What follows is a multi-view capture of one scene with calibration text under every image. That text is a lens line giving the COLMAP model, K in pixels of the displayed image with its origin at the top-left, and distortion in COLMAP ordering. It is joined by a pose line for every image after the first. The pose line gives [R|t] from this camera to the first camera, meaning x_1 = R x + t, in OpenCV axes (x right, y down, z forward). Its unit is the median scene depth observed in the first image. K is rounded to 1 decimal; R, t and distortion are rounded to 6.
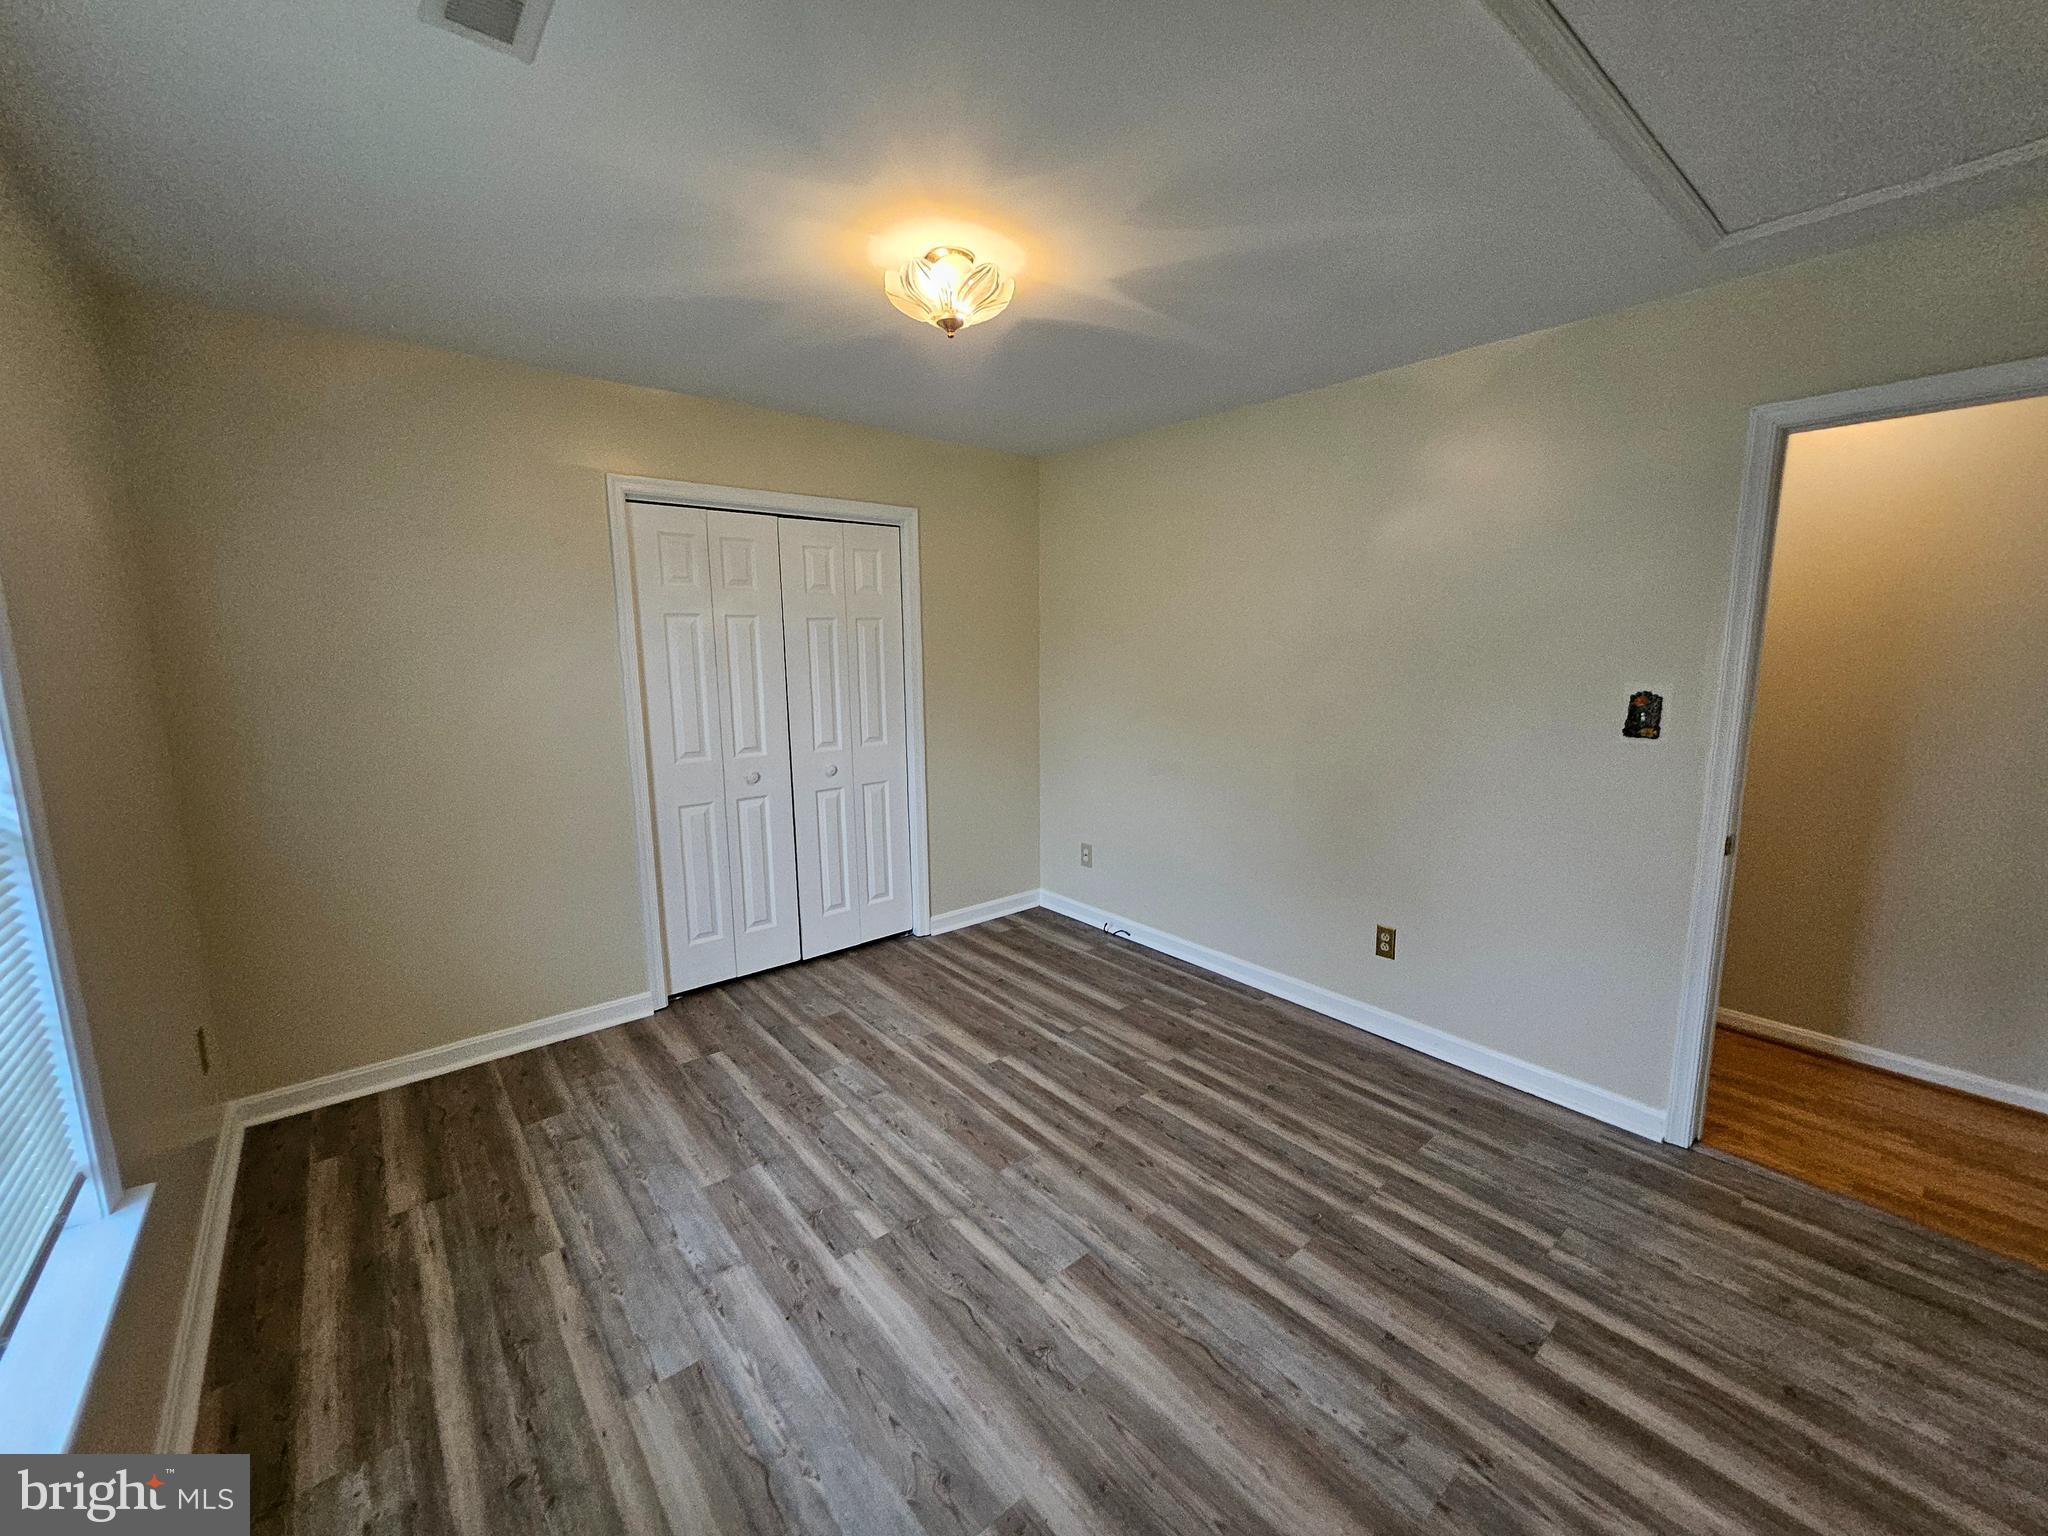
lens RADIAL K [[809.2, 0, 1018.6], [0, 809.2, 763.0], [0, 0, 1]] dist [0.002372, -0.000837]
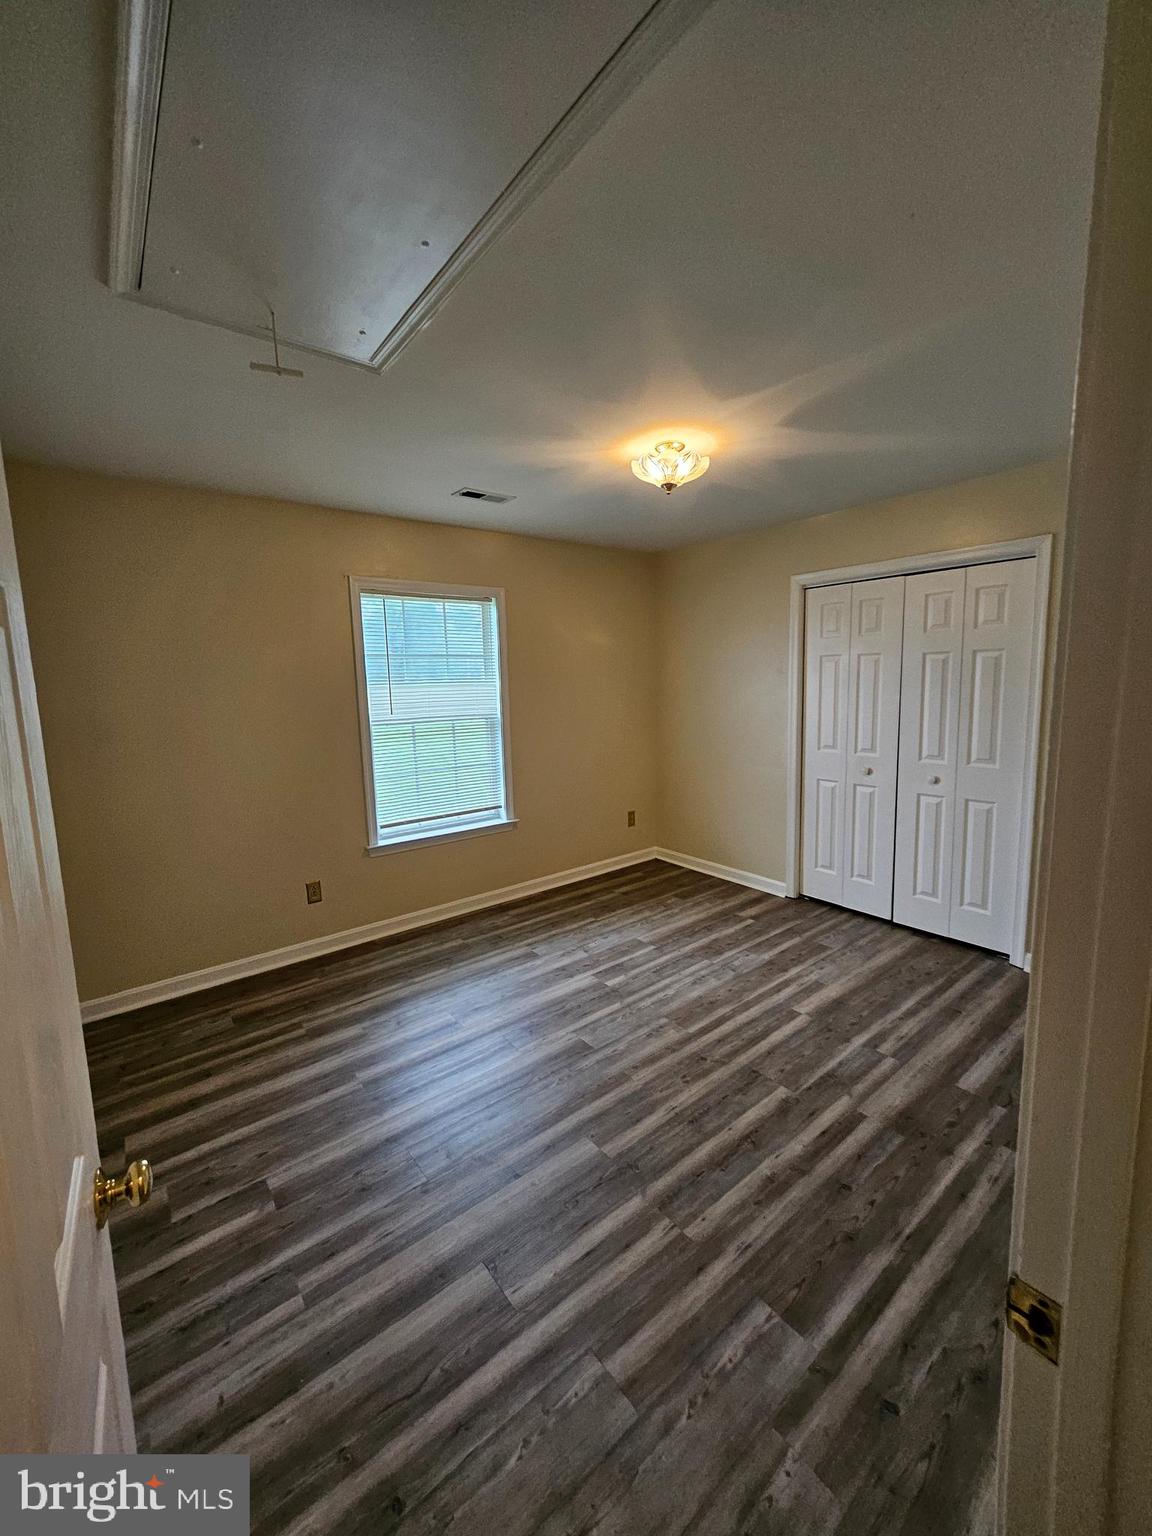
lens RADIAL K [[606.9, 0, 572.1], [0, 606.9, 759.9], [0, 0, 1]] dist [0.002372, -0.000837]
pose [[-0.026165, 0.143133, -0.989358, 0.925044], [-0.133387, 0.980347, 0.145357, -0.109116], [0.990719, 0.135770, -0.006559, 0.666002]]
